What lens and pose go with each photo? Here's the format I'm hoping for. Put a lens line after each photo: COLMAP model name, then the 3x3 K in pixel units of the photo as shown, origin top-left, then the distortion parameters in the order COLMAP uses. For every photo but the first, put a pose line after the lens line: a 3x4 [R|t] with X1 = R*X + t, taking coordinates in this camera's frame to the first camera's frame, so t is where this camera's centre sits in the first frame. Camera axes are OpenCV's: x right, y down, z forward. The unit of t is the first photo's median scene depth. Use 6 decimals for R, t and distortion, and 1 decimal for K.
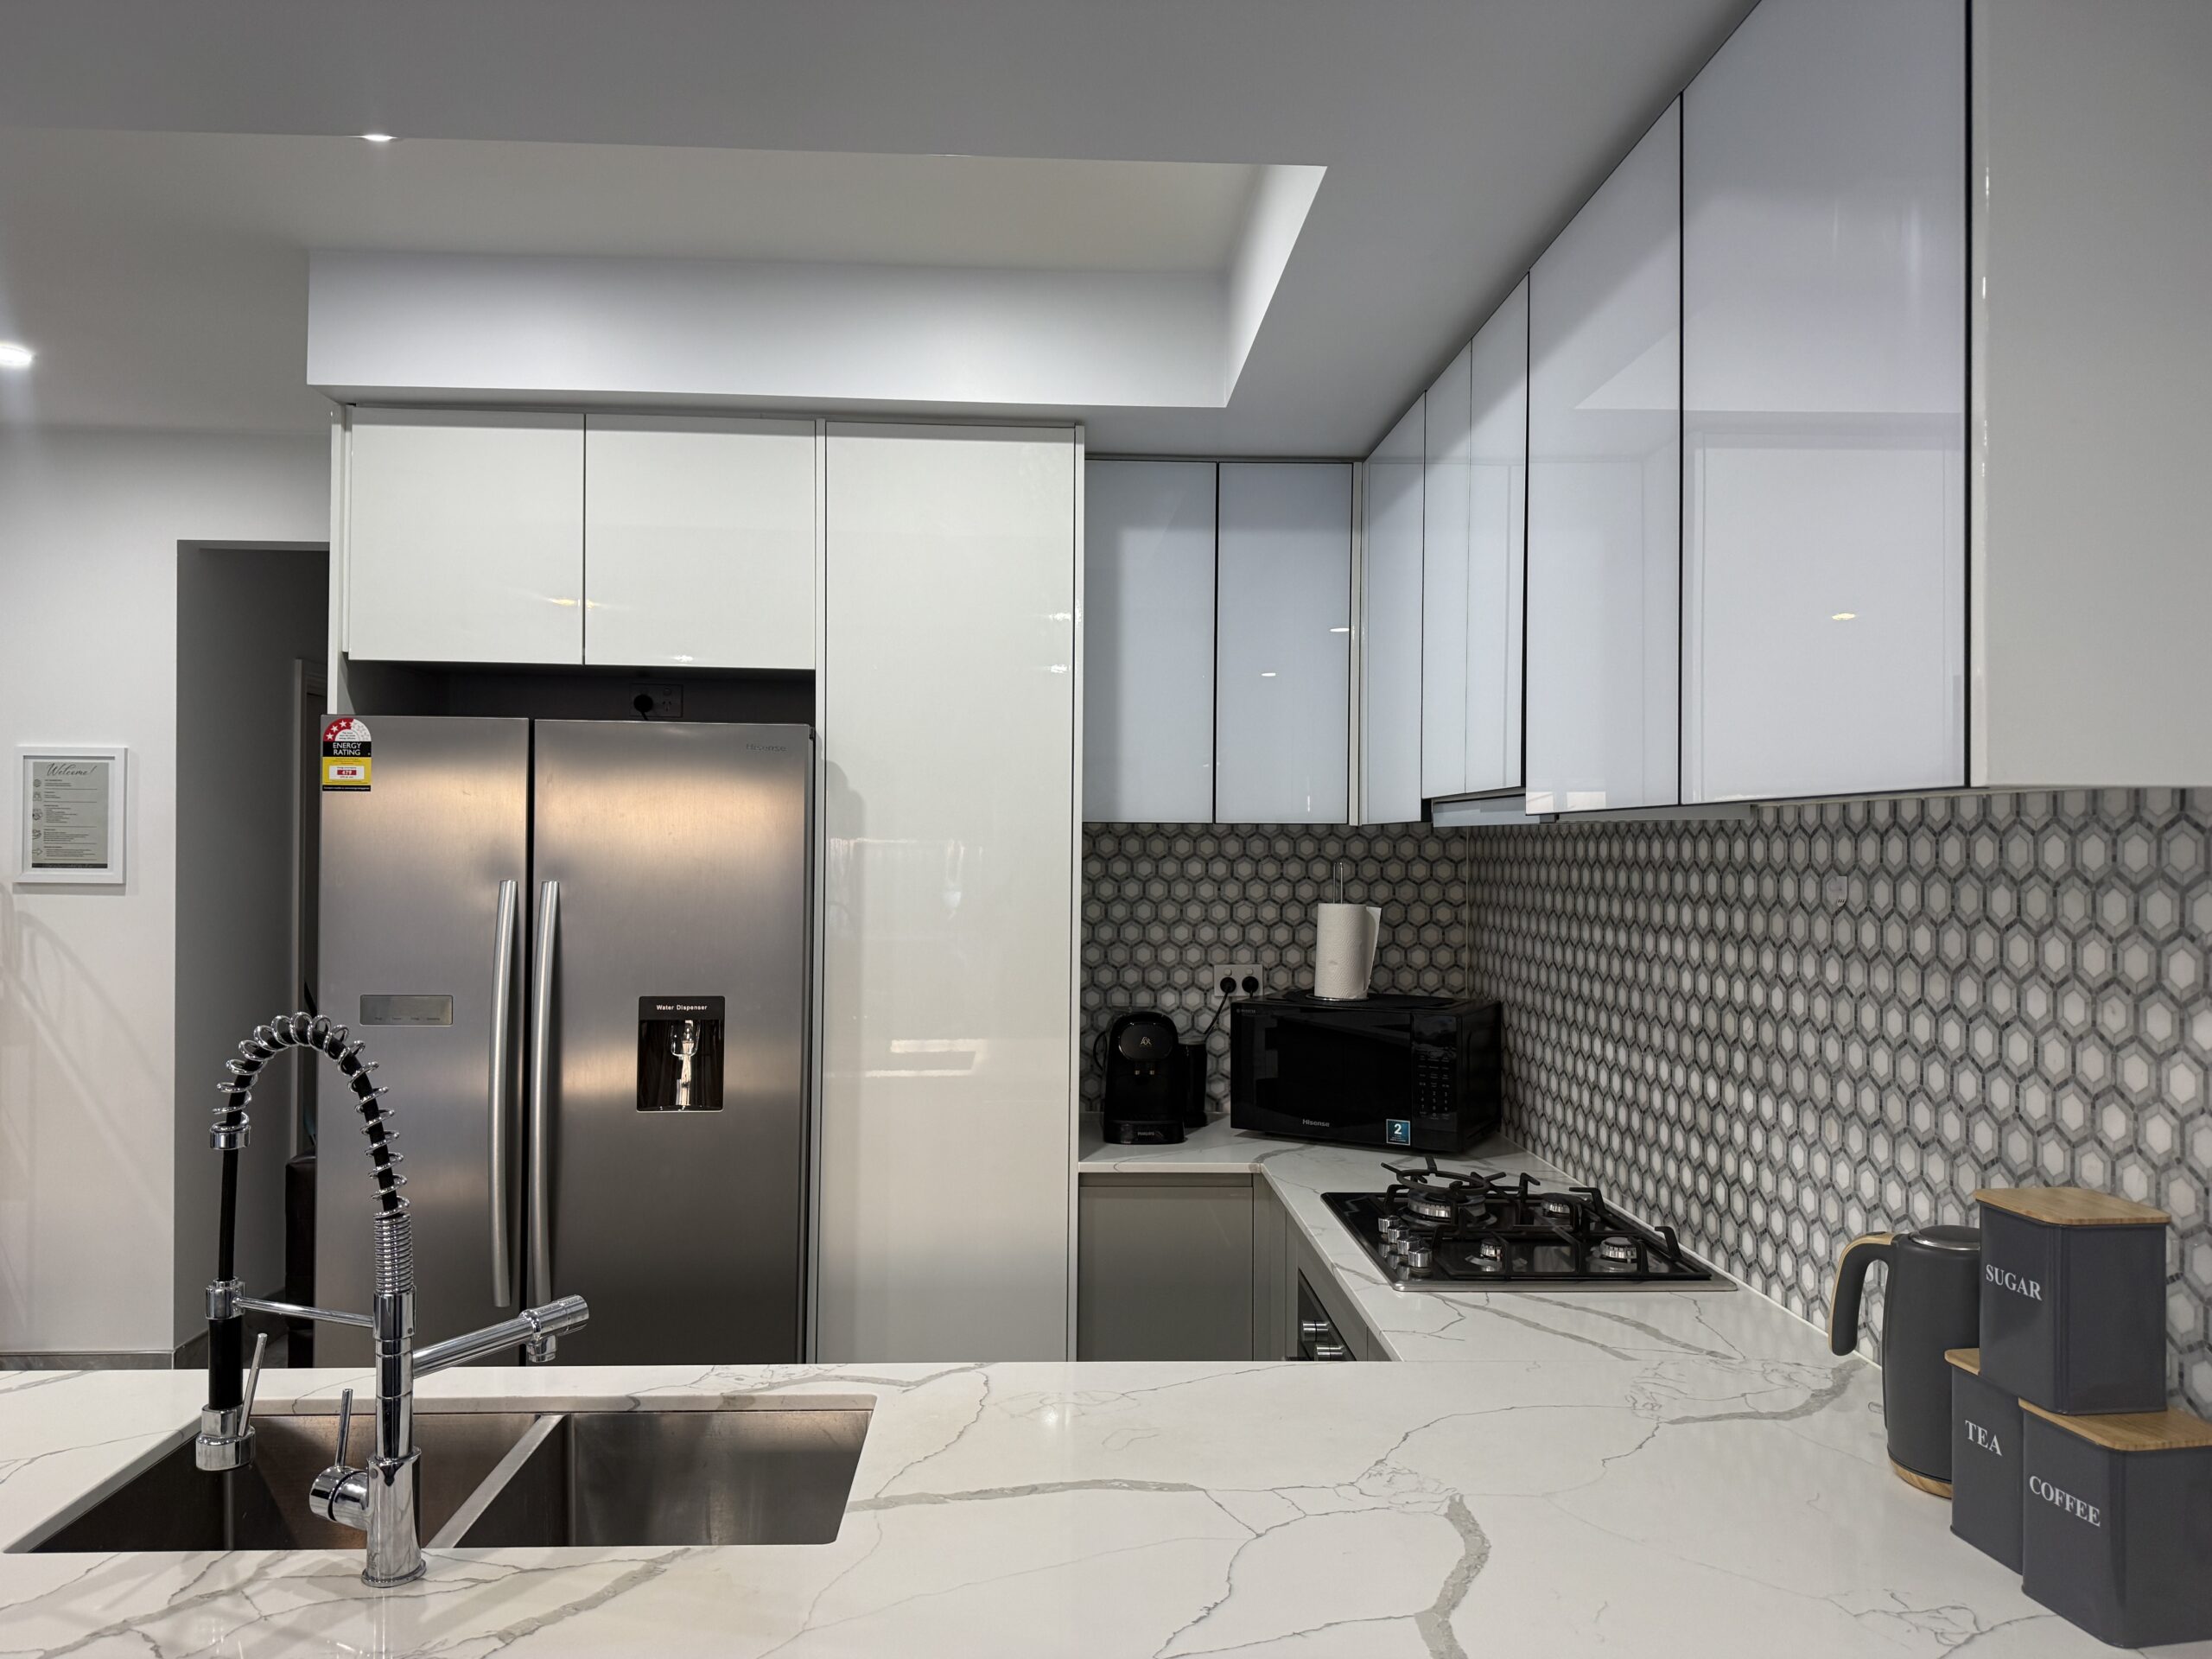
lens RADIAL K [[1540.2, 0, 1106.0], [0, 1540.2, 829.5], [0, 0, 1]] dist [0.128461, 0.000076]
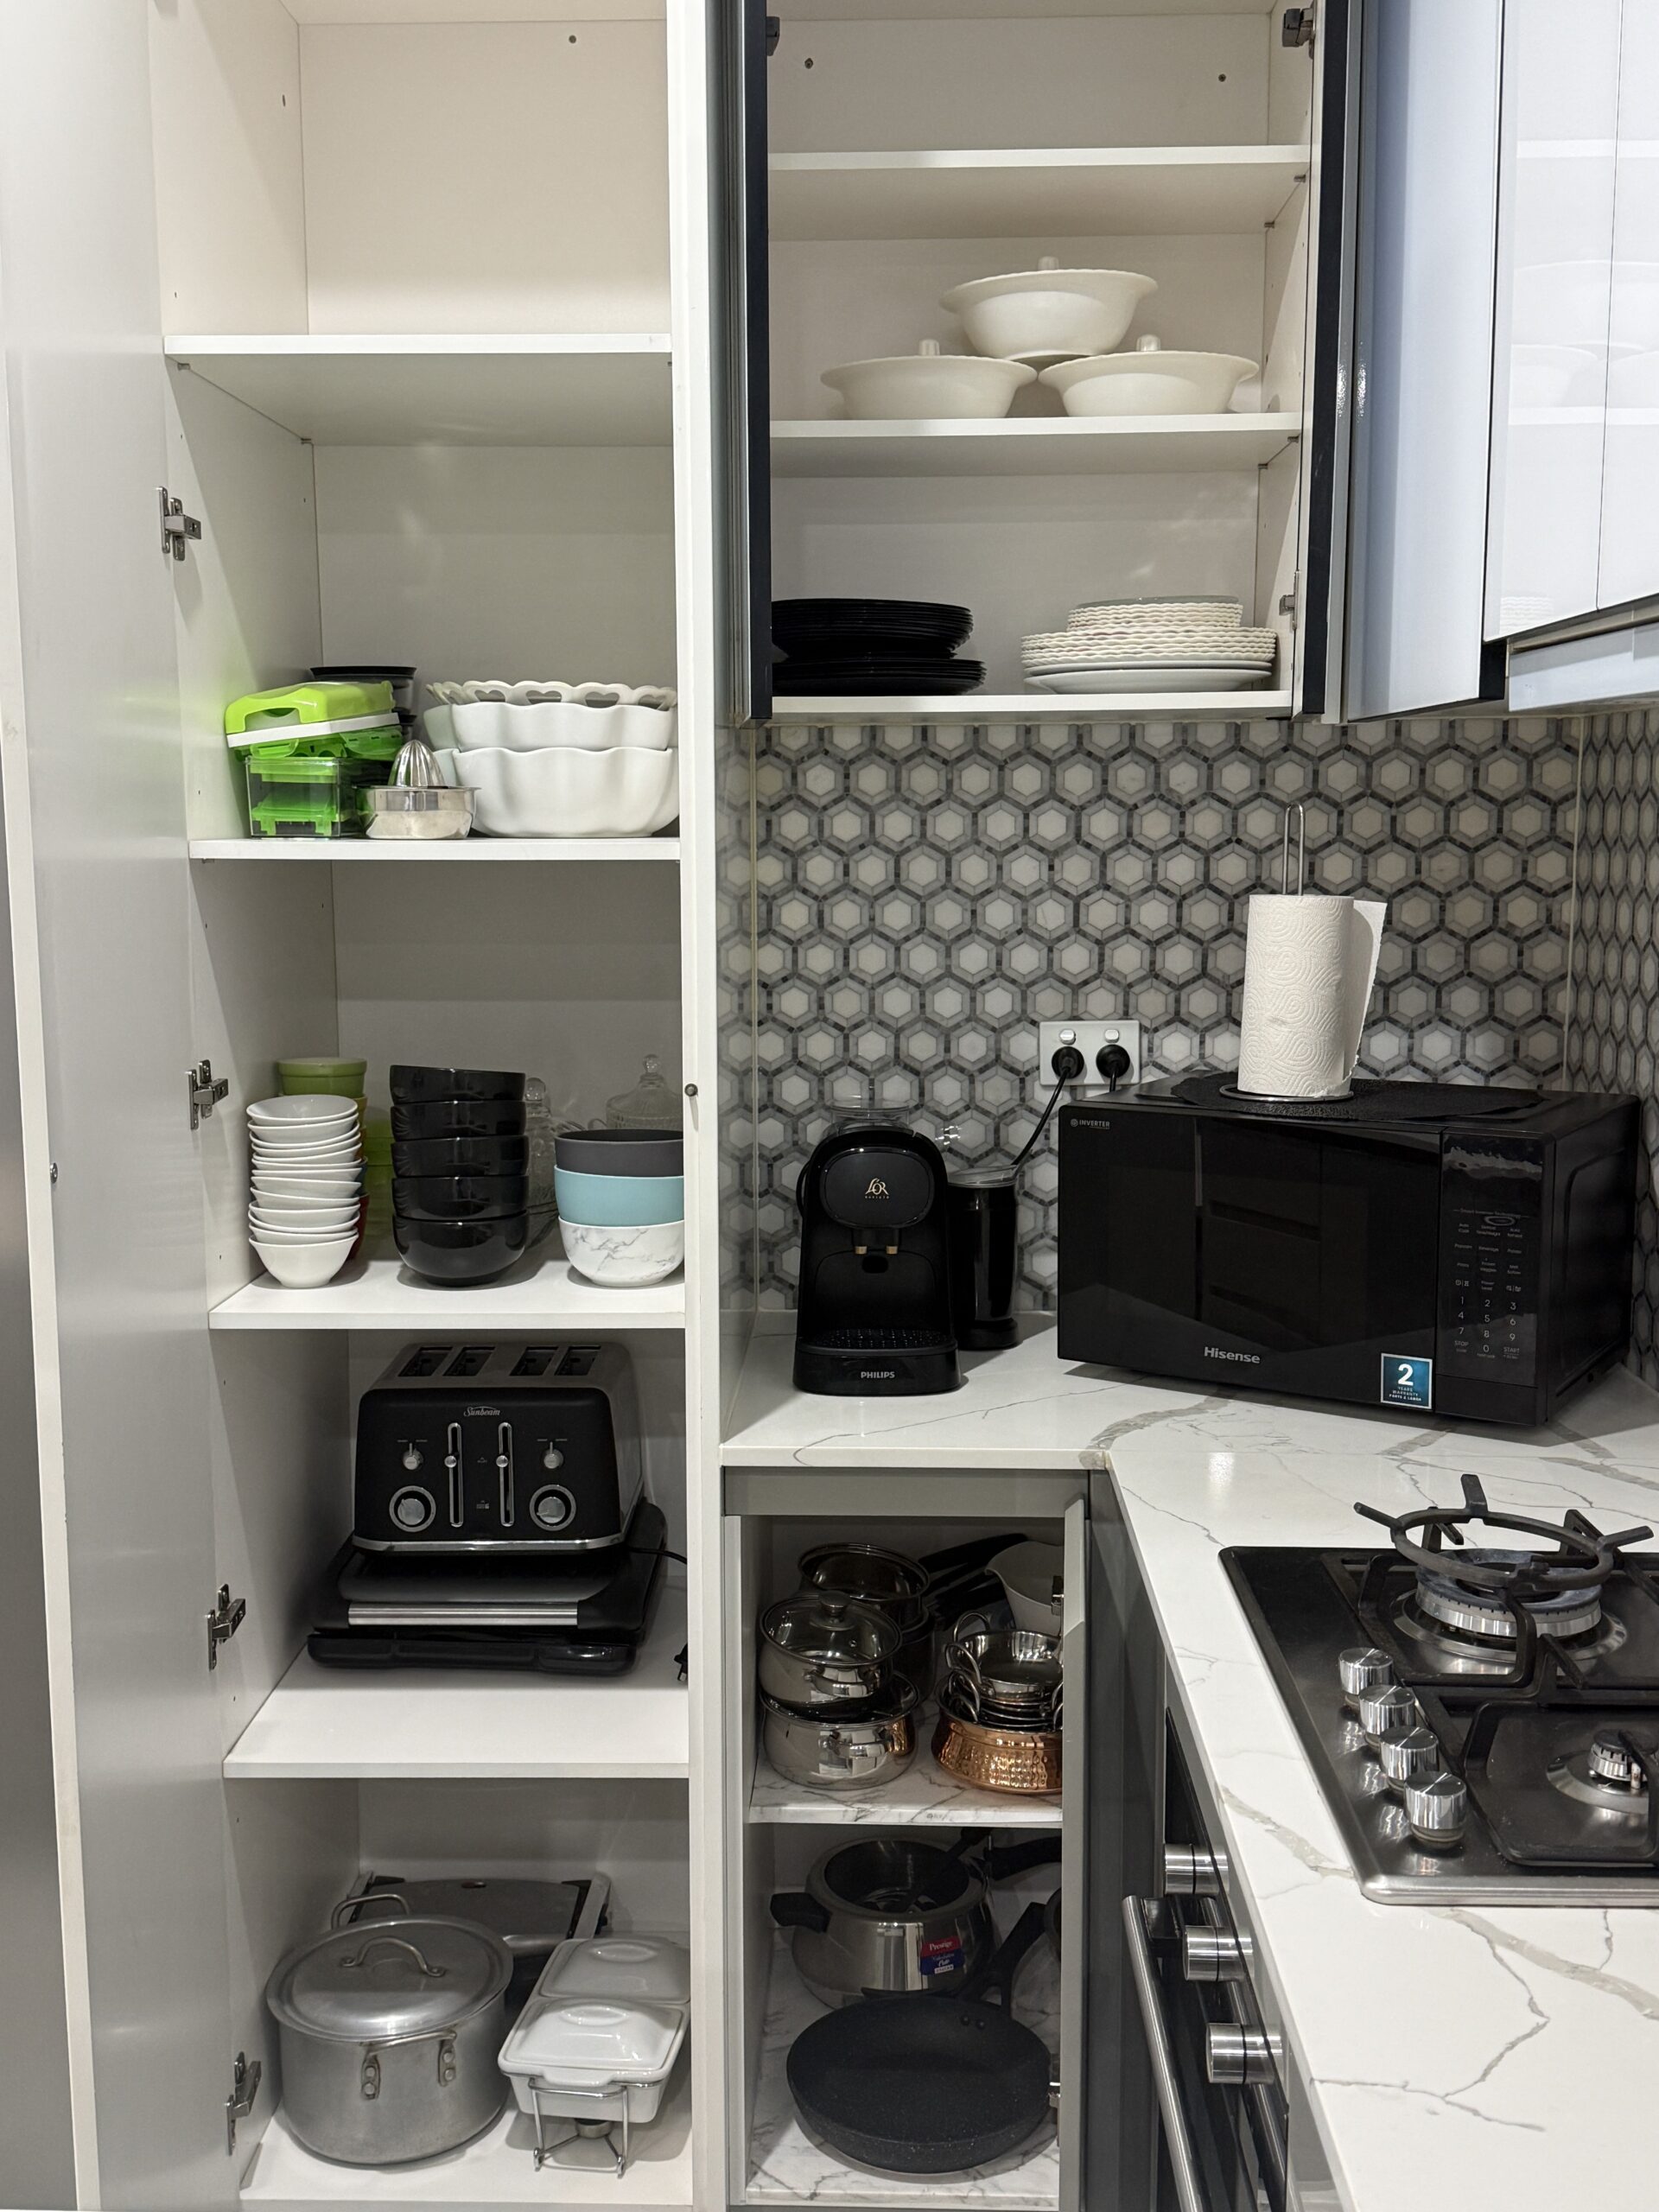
lens RADIAL K [[2292.1, 0, 829.5], [0, 2292.1, 1106.0], [0, 0, 1]] dist [0.206918, -0.447274]
pose [[0.997348, -0.001506, -0.072764, 0.056885], [0.011885, 0.989734, 0.142428, 0.008923], [0.071803, -0.142915, 0.987127, 0.267181]]
